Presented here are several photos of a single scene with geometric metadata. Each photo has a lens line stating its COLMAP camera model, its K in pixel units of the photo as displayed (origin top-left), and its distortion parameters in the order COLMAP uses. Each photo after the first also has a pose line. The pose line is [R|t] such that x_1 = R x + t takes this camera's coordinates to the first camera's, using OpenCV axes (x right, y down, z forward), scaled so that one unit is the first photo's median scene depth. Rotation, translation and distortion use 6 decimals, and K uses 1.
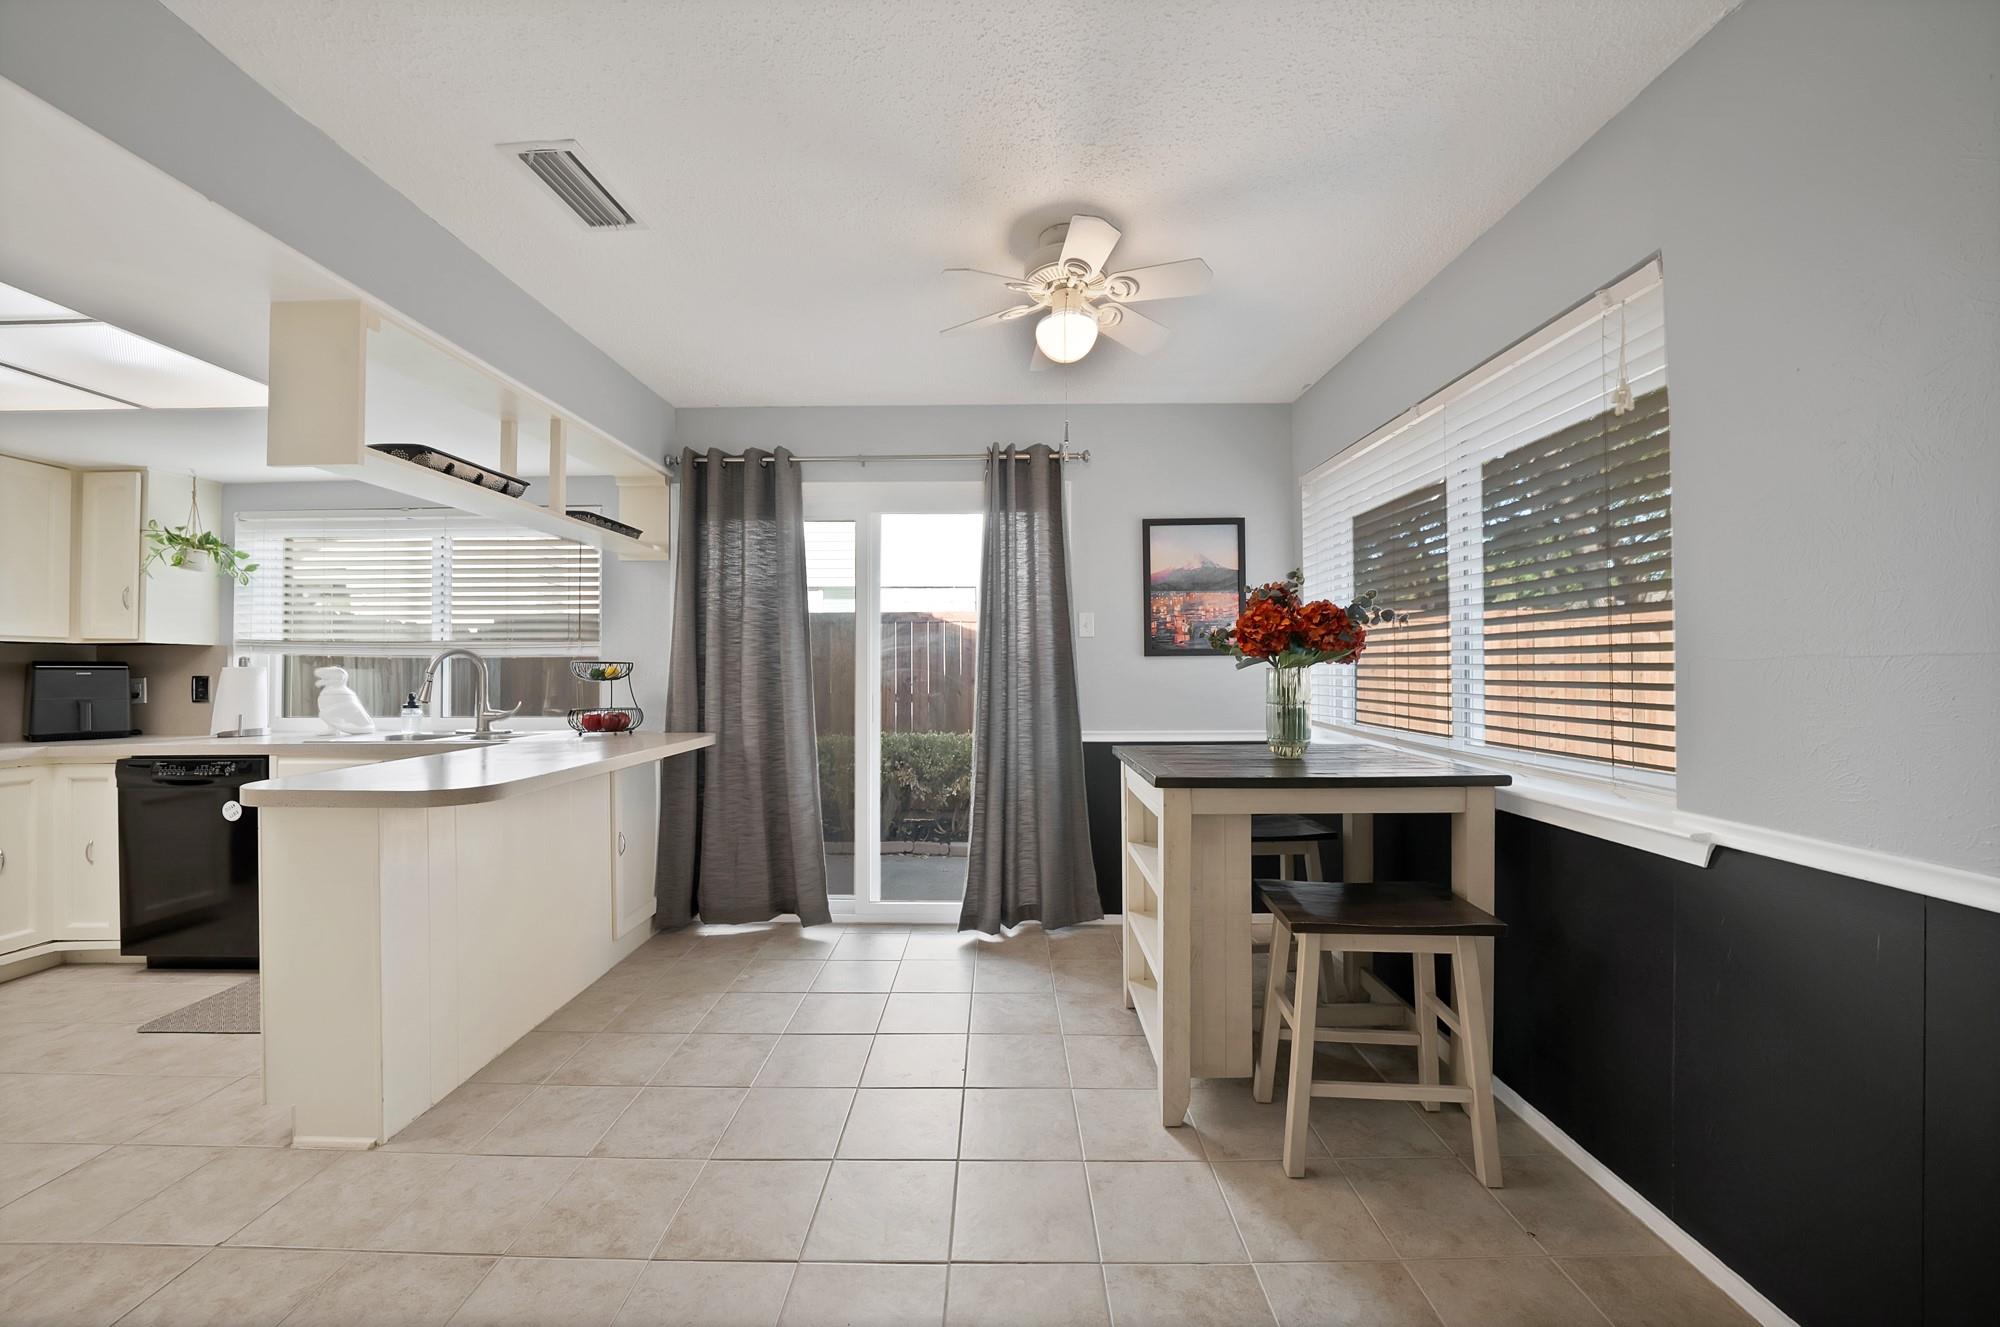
lens RADIAL K [[731.5, 0, 995.1], [0, 731.5, 663.6], [0, 0, 1]] dist [-0.023869, 0.002111]
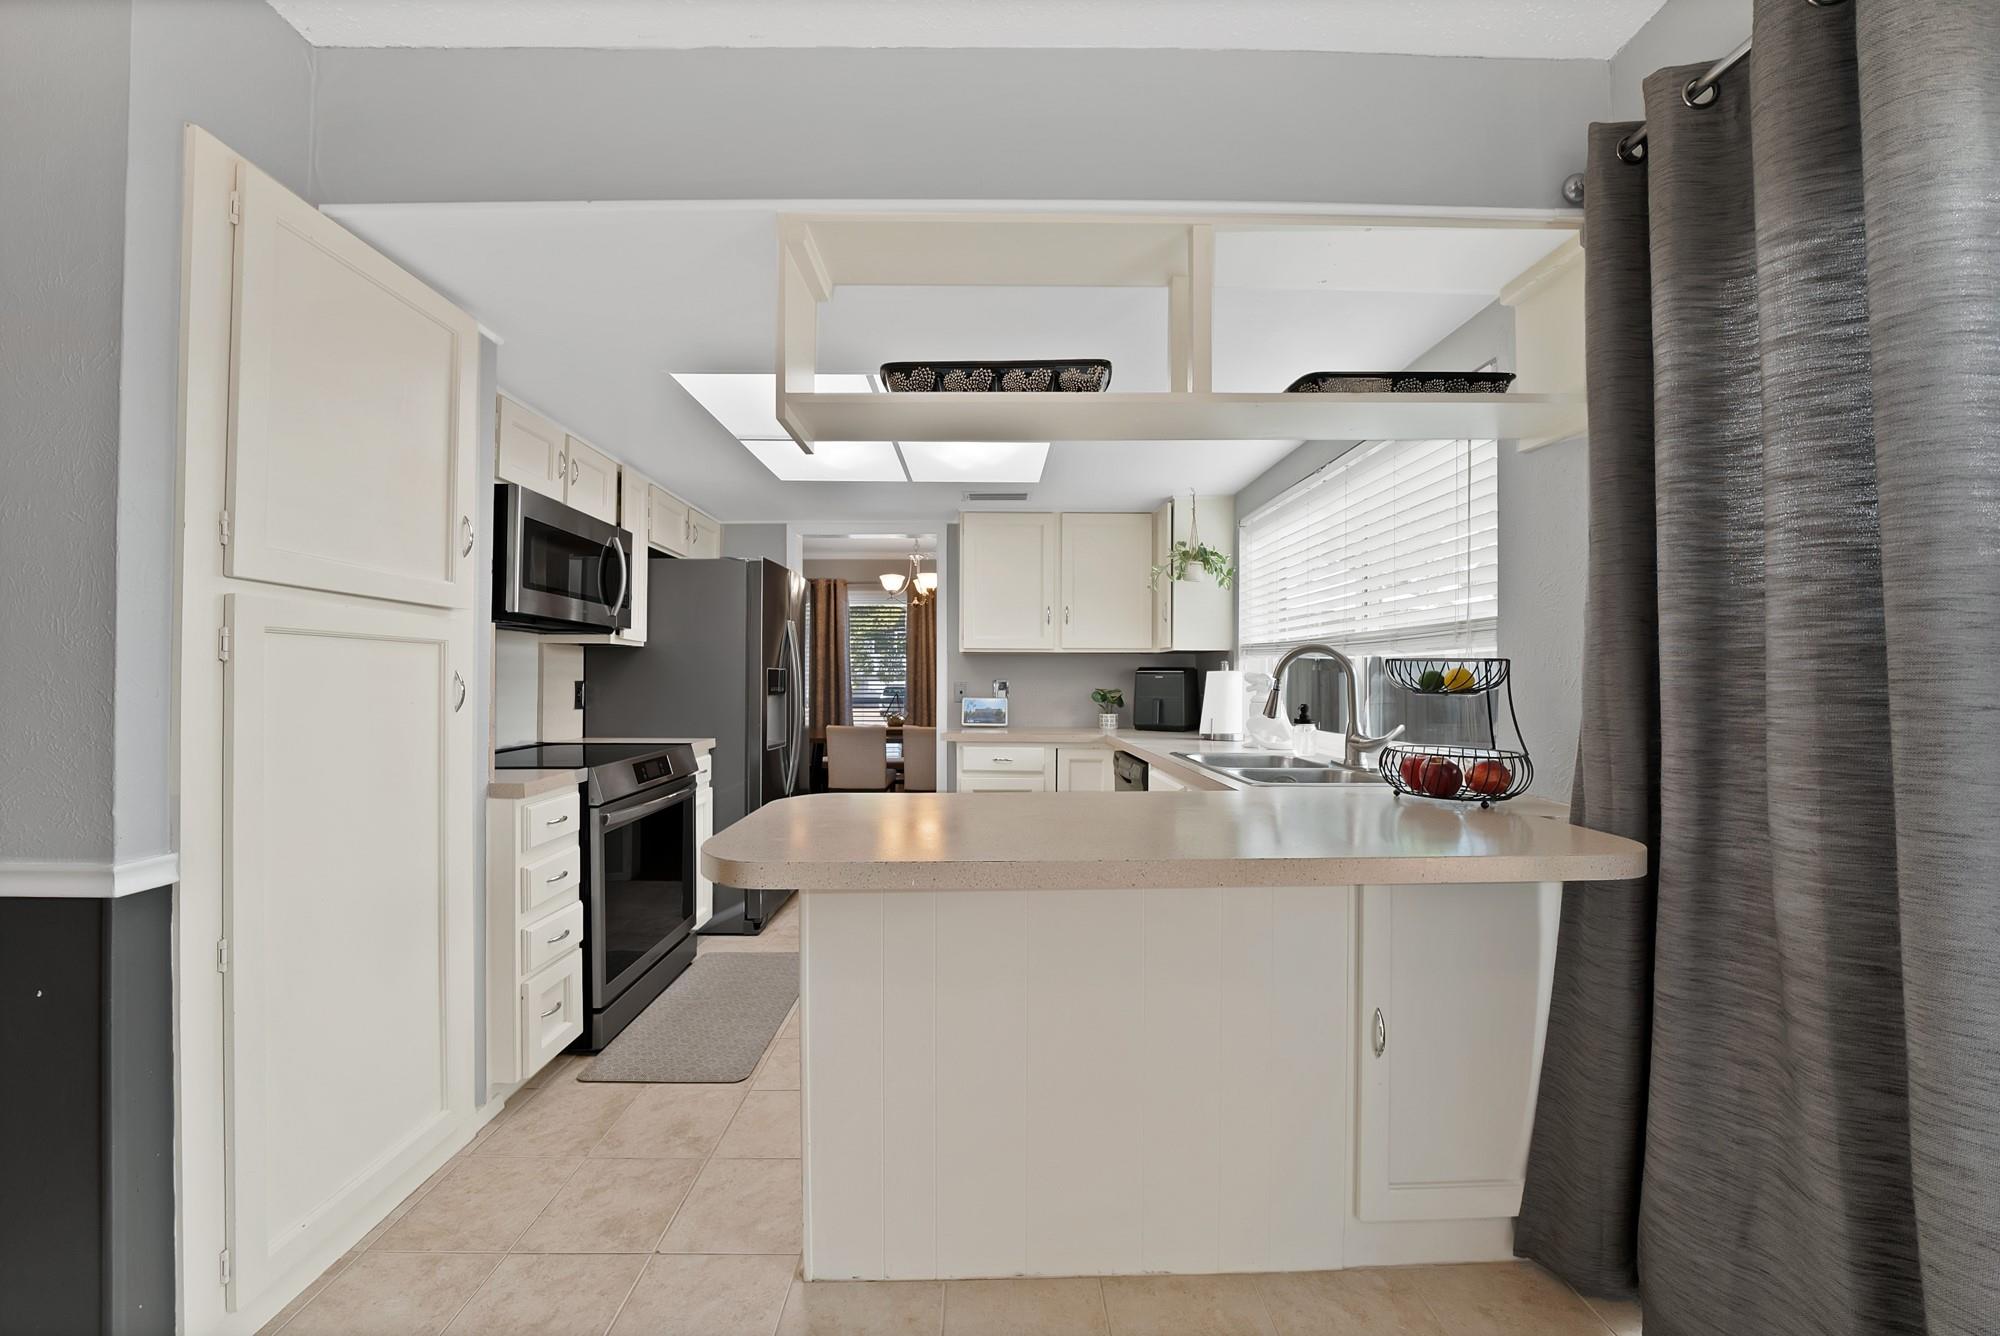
lens RADIAL K [[731.5, 0, 1006.1], [0, 731.5, 677.5], [0, 0, 1]] dist [-0.023869, 0.002111]
pose [[0.032773, 0.004168, -0.999454, -0.038489], [0.003870, 0.999983, 0.004297, 0.007635], [0.999455, -0.004009, 0.032757, 0.651386]]
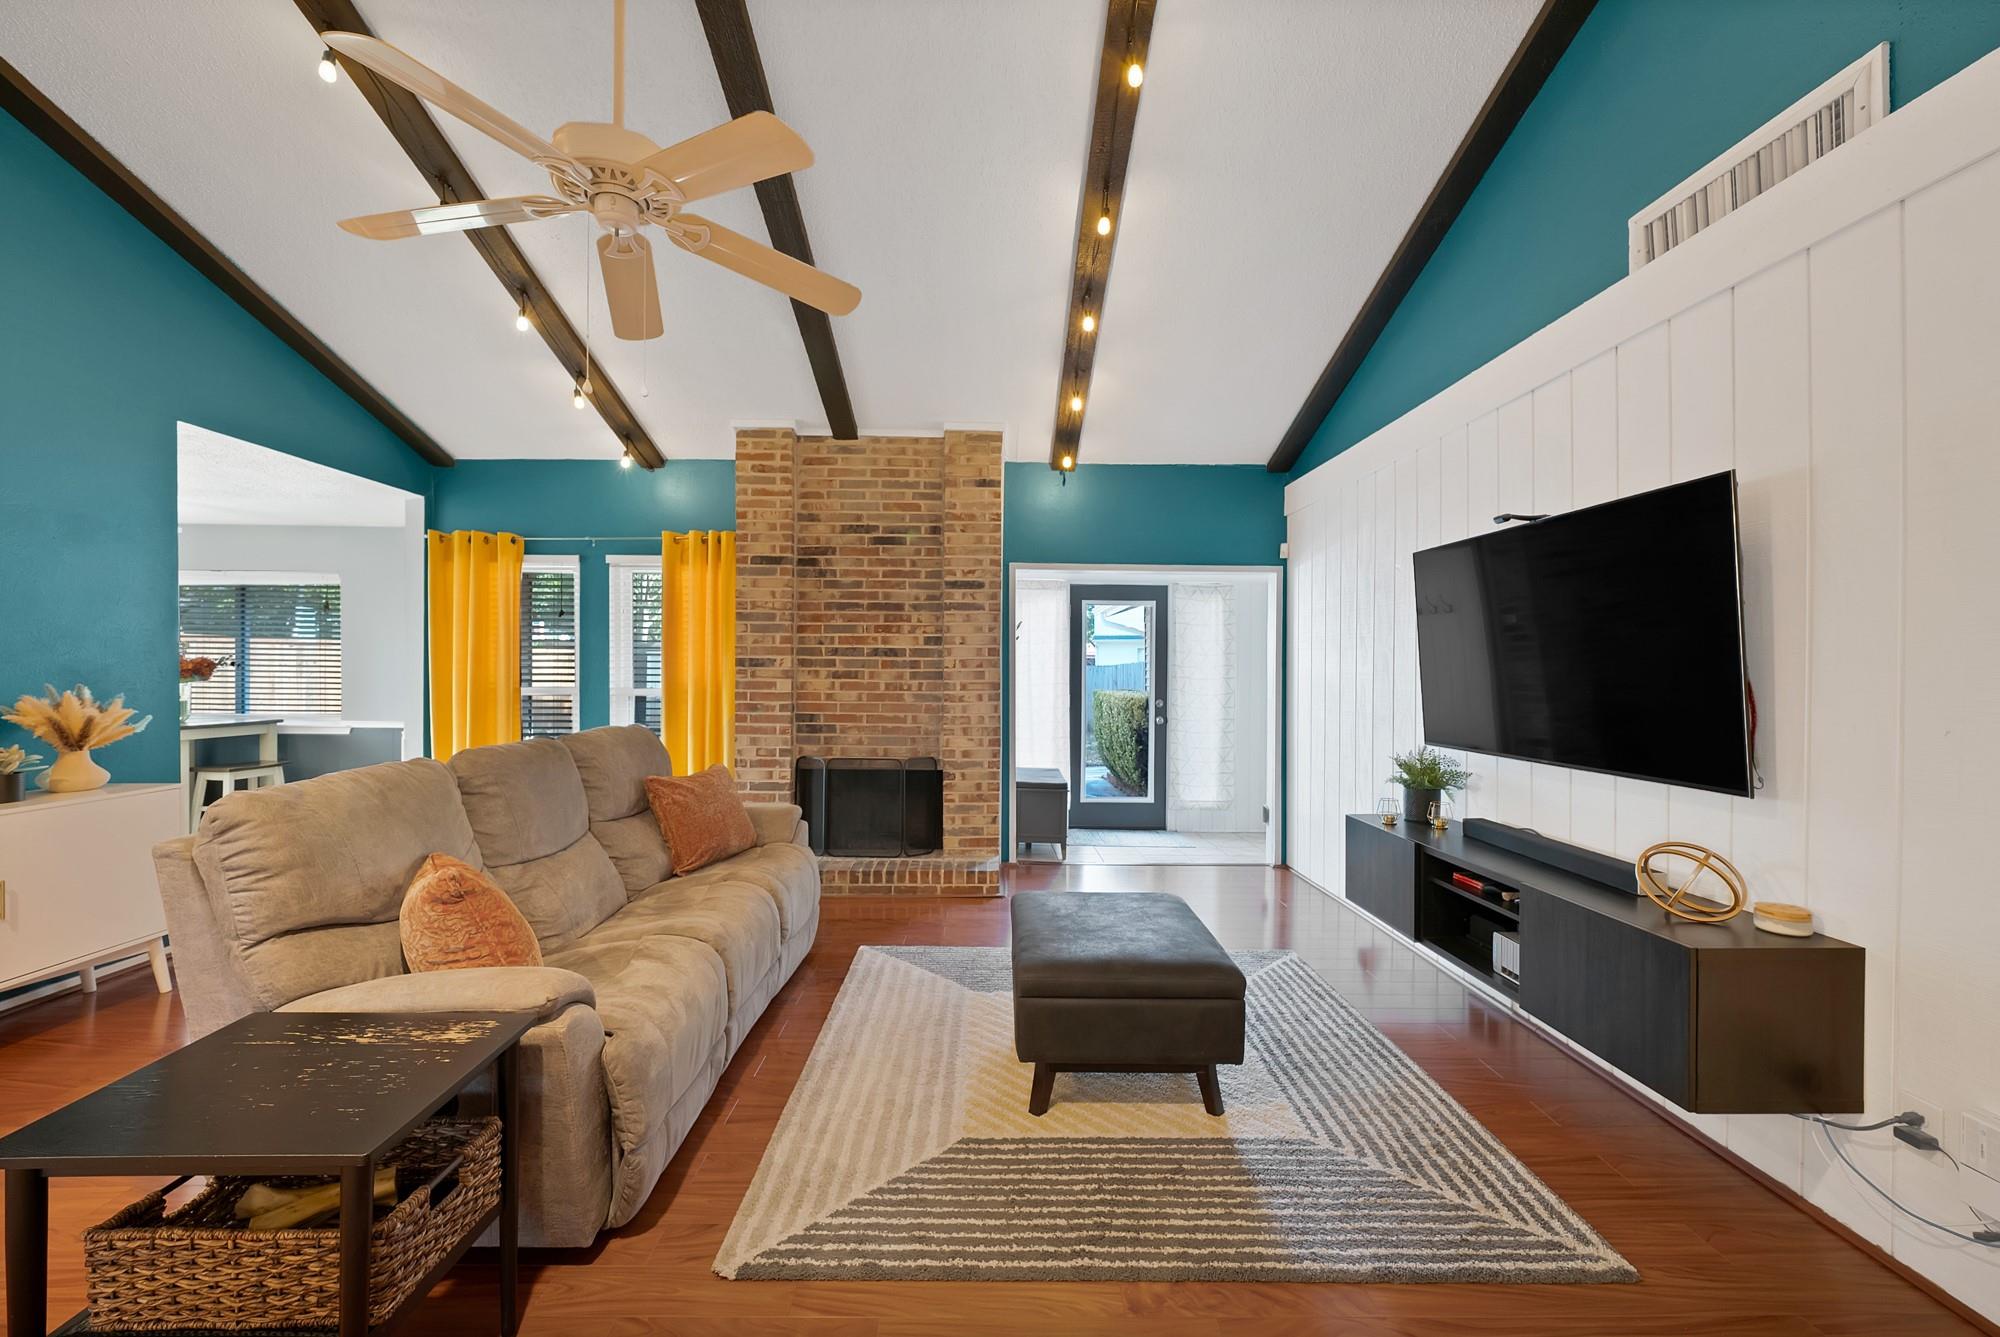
lens RADIAL K [[812.9, 0, 989.9], [0, 812.9, 669.5], [0, 0, 1]] dist [-0.010648, 0.002158]
pose [[-0.009147, 0.010140, 0.999907, -1.493600], [-0.016540, 0.999810, -0.010291, -0.036084], [-0.999821, -0.016632, -0.008978, -1.060361]]
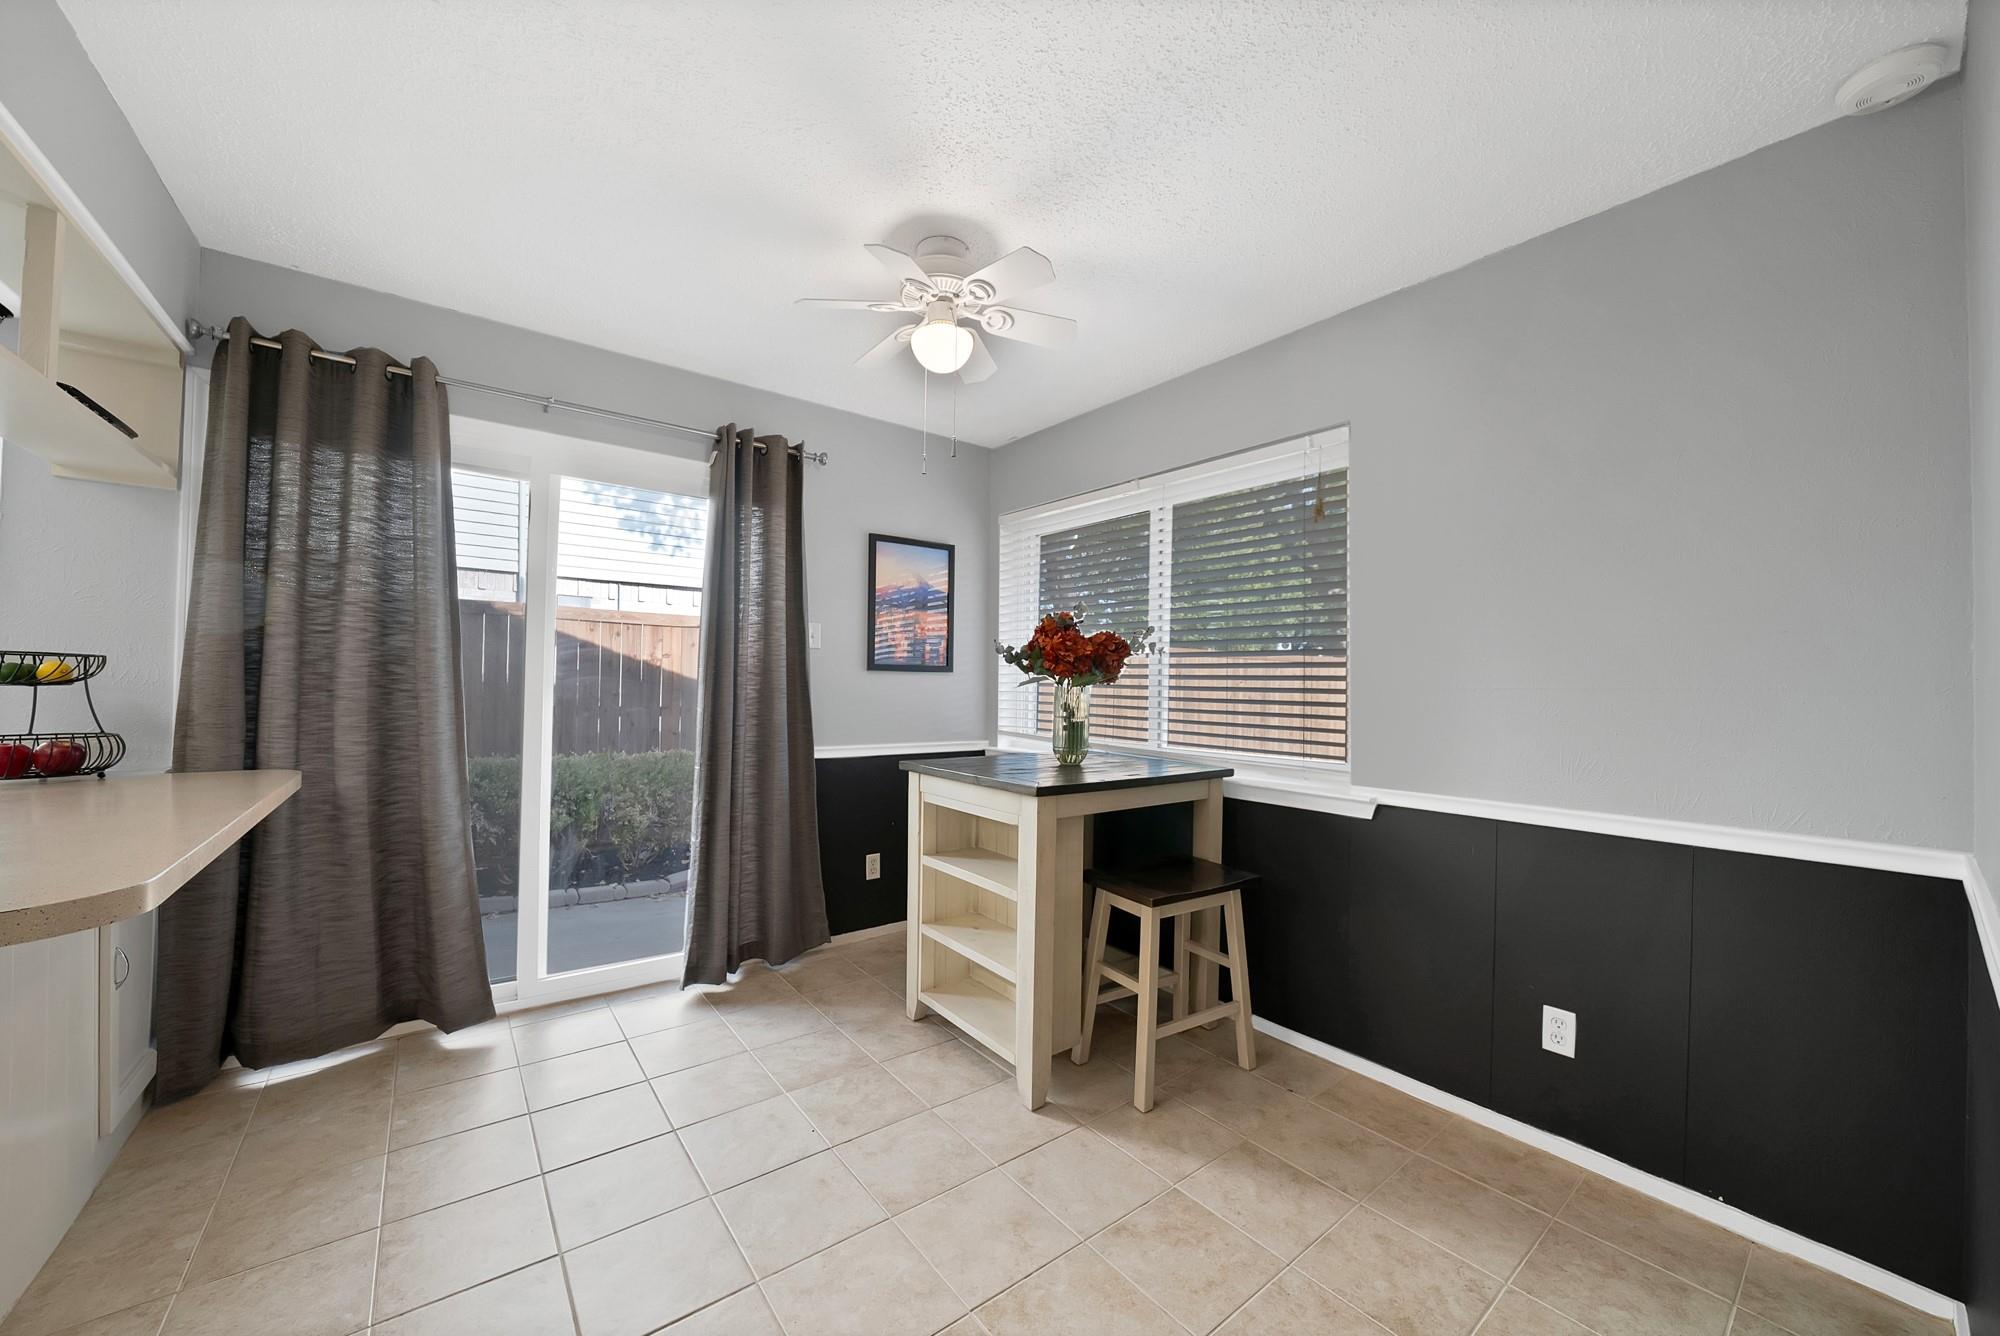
lens RADIAL K [[731.5, 0, 1002.7], [0, 731.5, 676.5], [0, 0, 1]] dist [-0.023869, 0.002111]
pose [[0.784391, 0.025761, 0.619732, -0.278796], [-0.025863, 0.999627, -0.008819, 0.001780], [-0.619728, -0.009111, 0.784764, 0.106178]]
